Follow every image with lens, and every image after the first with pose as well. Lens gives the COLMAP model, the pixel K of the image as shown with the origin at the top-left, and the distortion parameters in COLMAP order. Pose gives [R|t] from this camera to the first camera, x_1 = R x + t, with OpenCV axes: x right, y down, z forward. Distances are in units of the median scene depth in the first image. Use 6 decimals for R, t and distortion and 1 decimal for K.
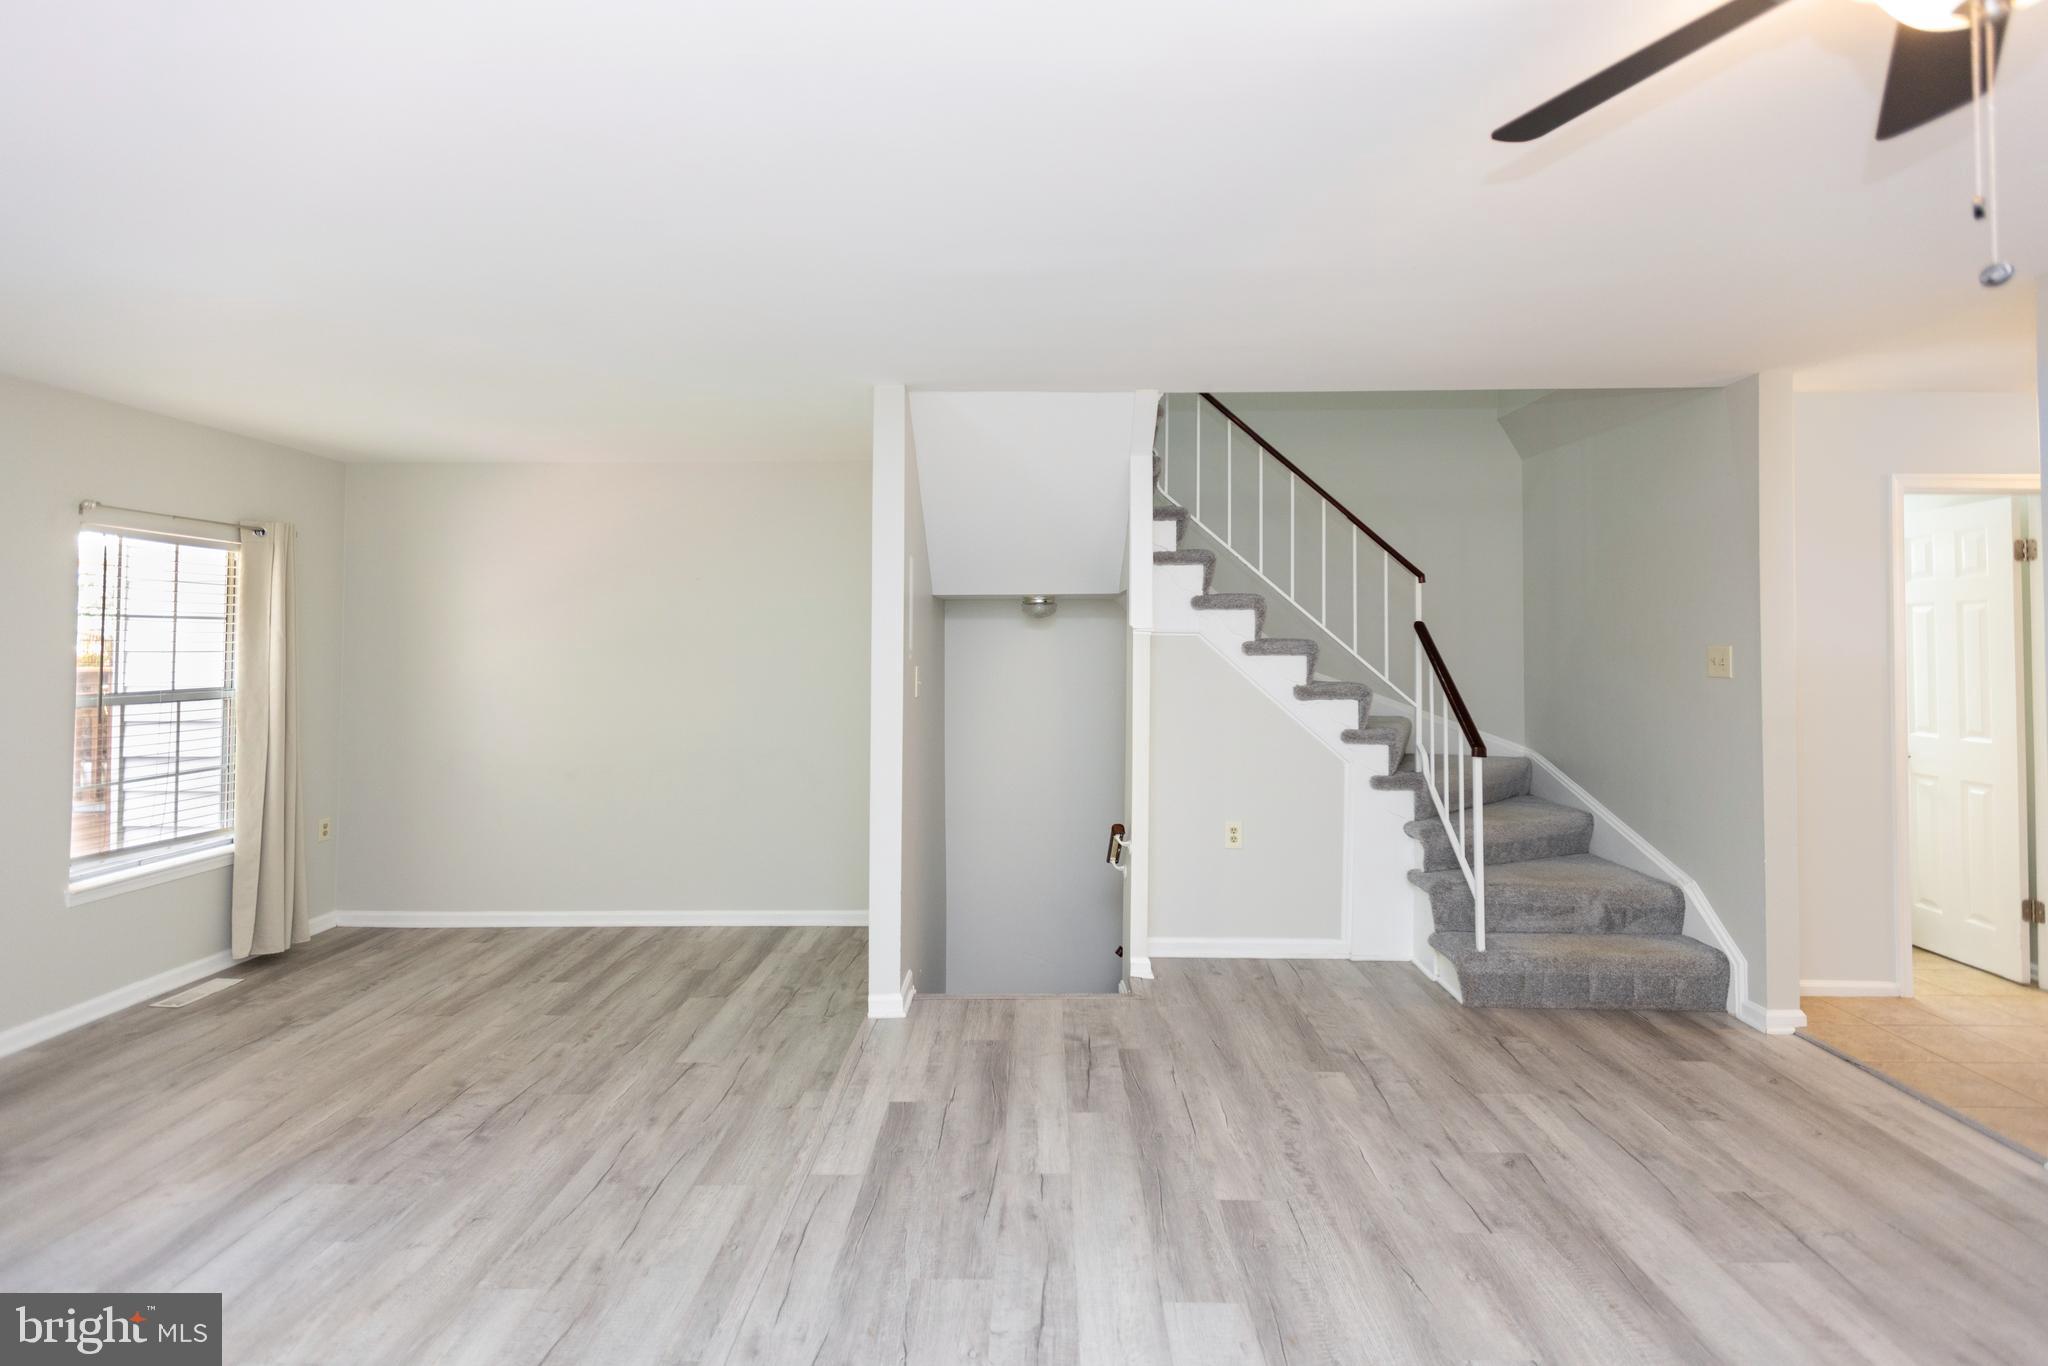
lens RADIAL K [[927.5, 0, 1033.6], [0, 927.5, 618.8], [0, 0, 1]] dist [0.004055, -0.001422]
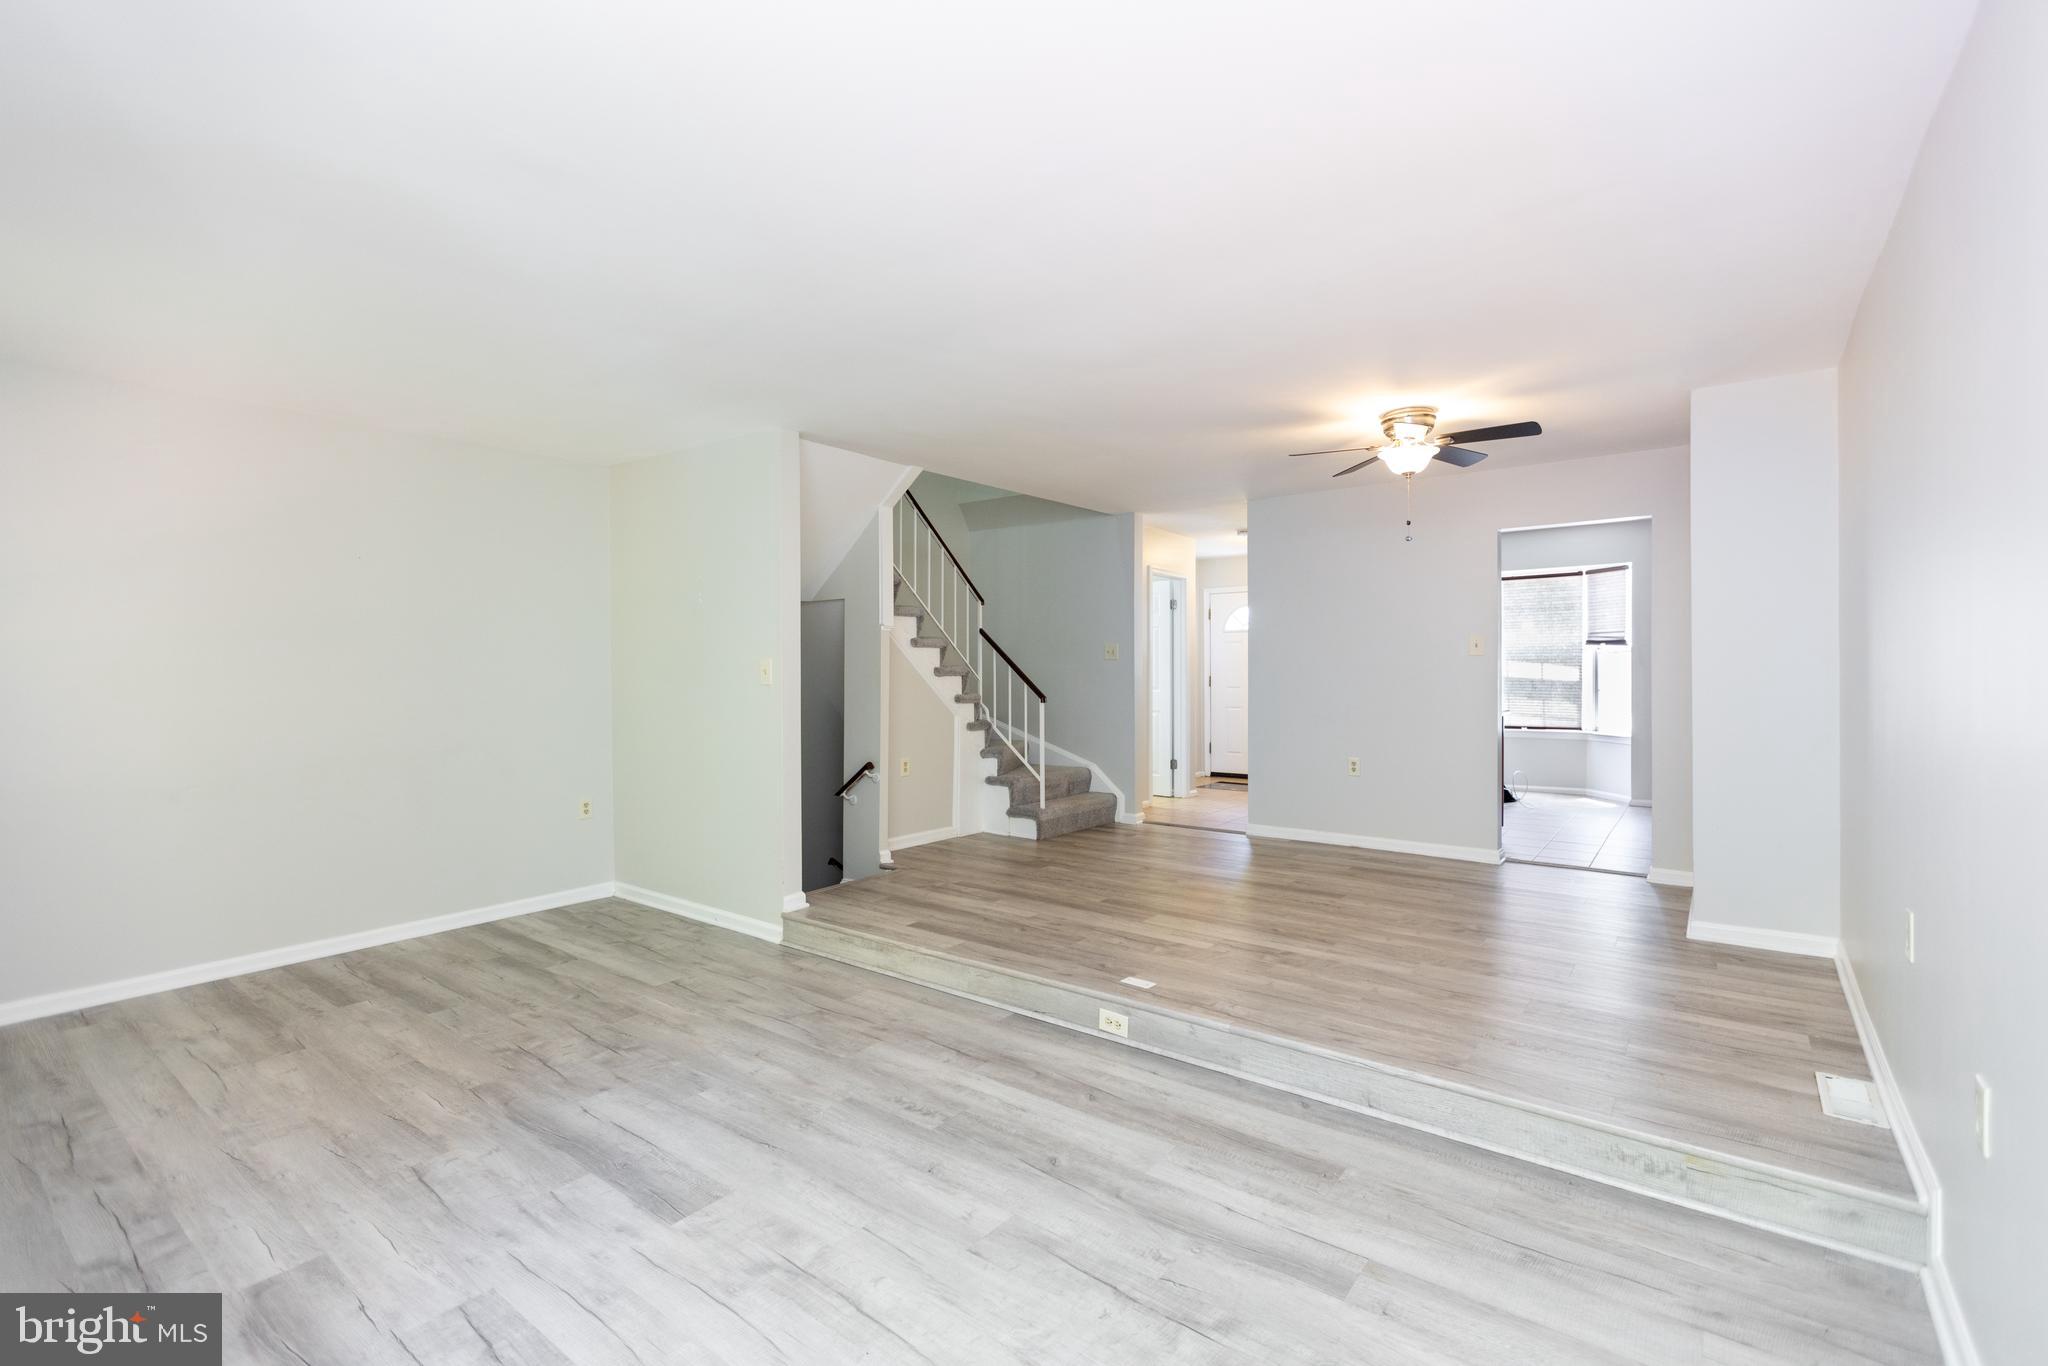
lens RADIAL K [[927.5, 0, 1017.8], [0, 927.5, 686.5], [0, 0, 1]] dist [0.004055, -0.001422]
pose [[0.595532, -0.017318, 0.803145, -1.003208], [-0.016616, 0.999288, 0.033868, 0.056691], [-0.803160, -0.033514, 0.594820, -0.035368]]
